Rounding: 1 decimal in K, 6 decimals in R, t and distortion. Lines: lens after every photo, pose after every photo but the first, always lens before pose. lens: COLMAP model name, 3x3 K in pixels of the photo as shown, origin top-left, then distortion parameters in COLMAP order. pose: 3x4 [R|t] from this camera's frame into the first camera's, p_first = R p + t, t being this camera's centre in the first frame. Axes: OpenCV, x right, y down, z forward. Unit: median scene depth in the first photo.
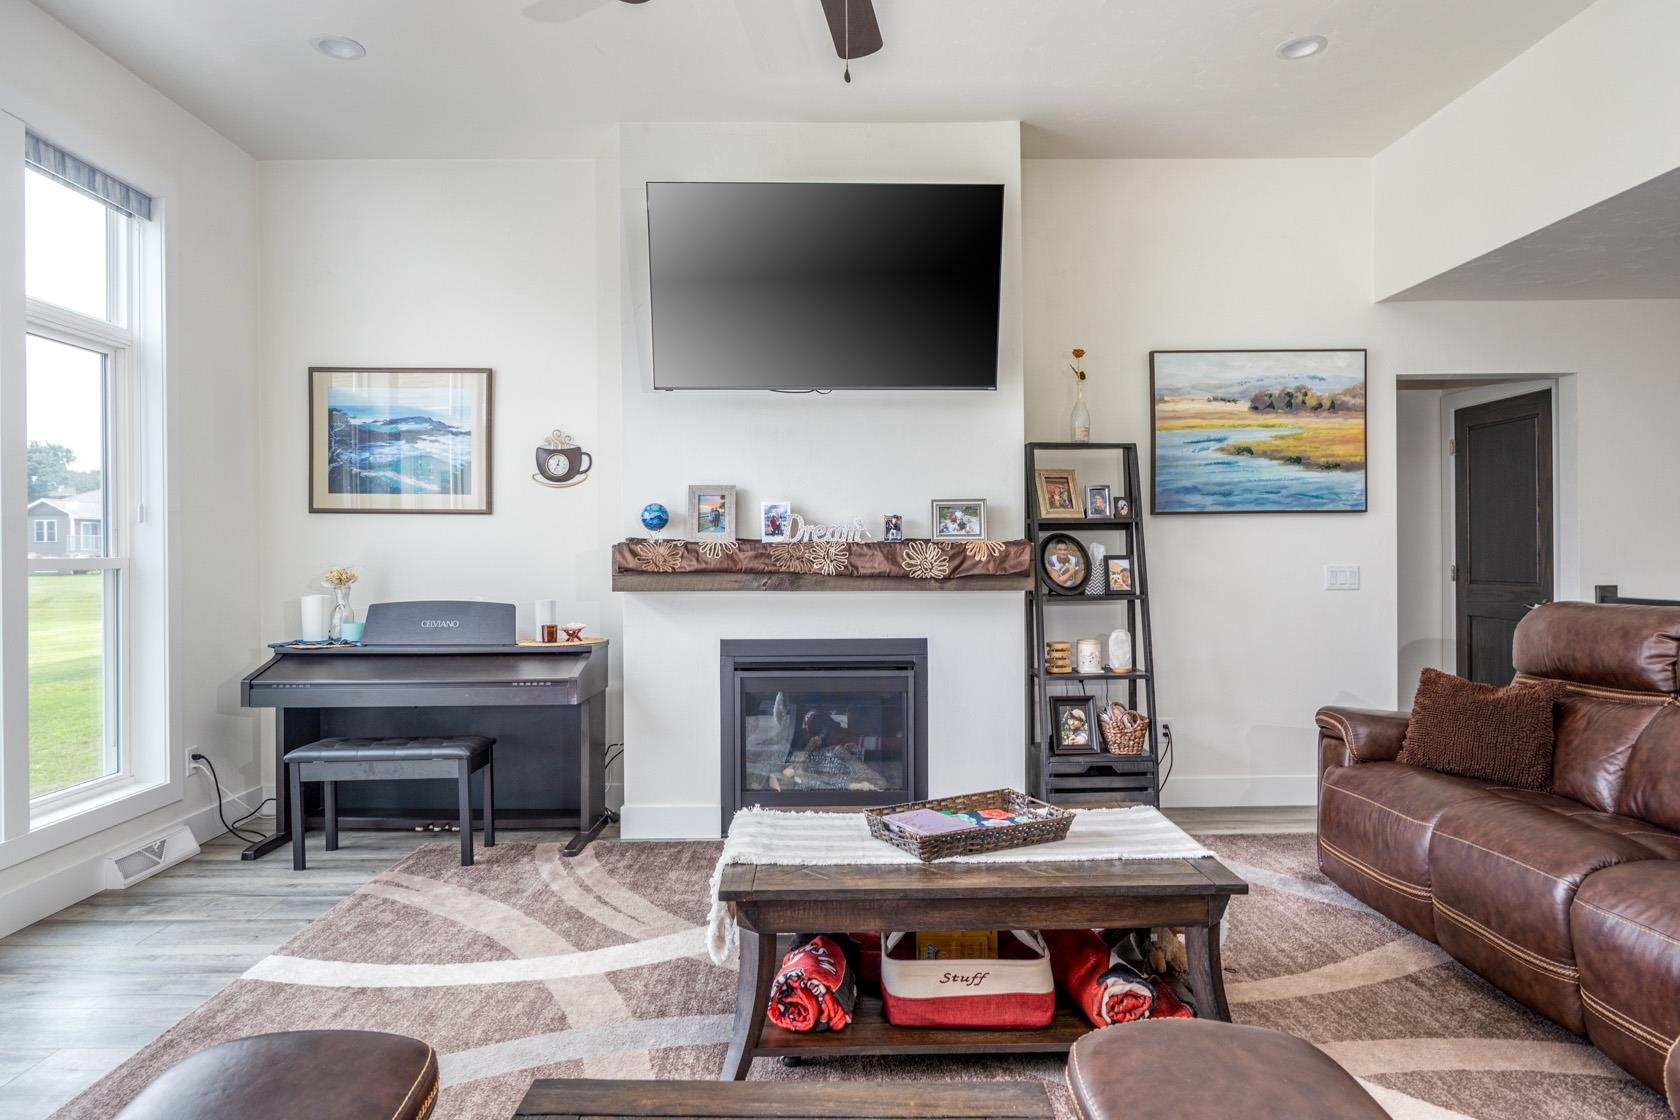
lens RADIAL K [[1014.7, 0, 828.9], [0, 1014.7, 555.2], [0, 0, 1]] dist [-0.005555, -0.000253]
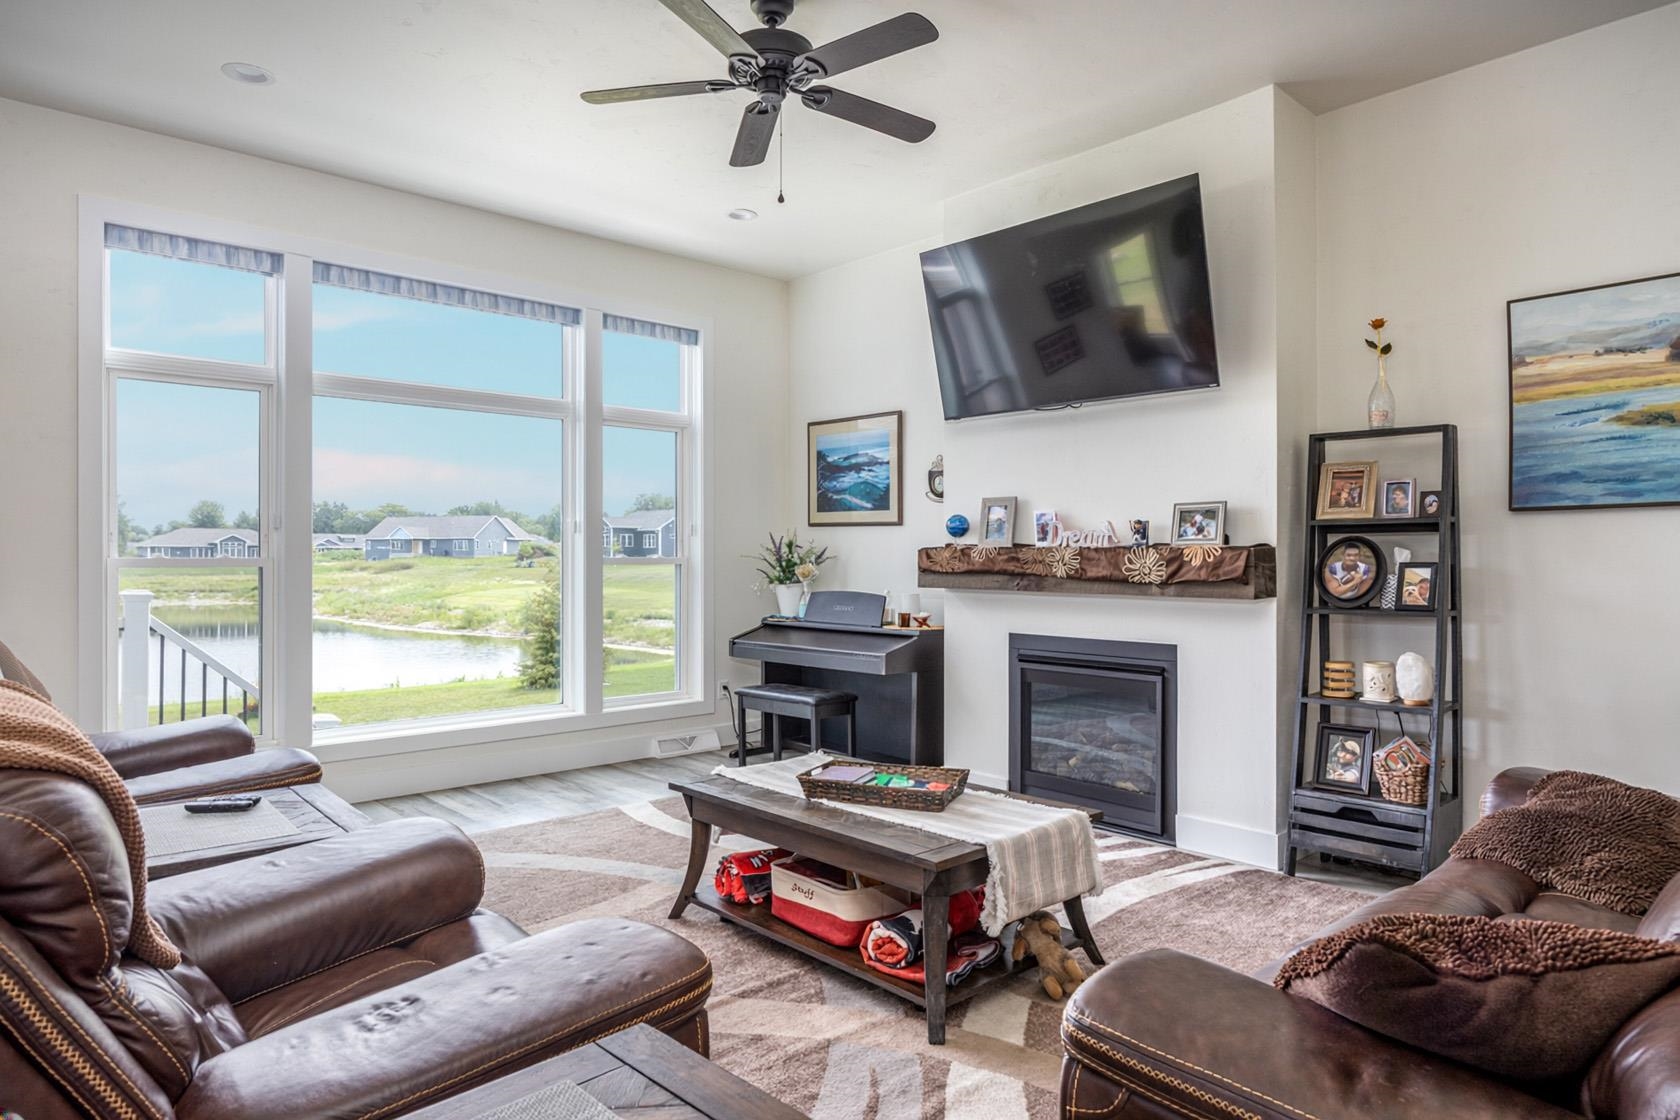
lens RADIAL K [[1014.7, 0, 828.9], [0, 1014.7, 555.2], [0, 0, 1]] dist [-0.005555, -0.000253]
pose [[0.656202, 0.004977, -0.754569, 0.608868], [-0.007341, 0.999973, 0.000212, -0.002560], [0.754550, 0.005400, 0.656221, 0.103003]]
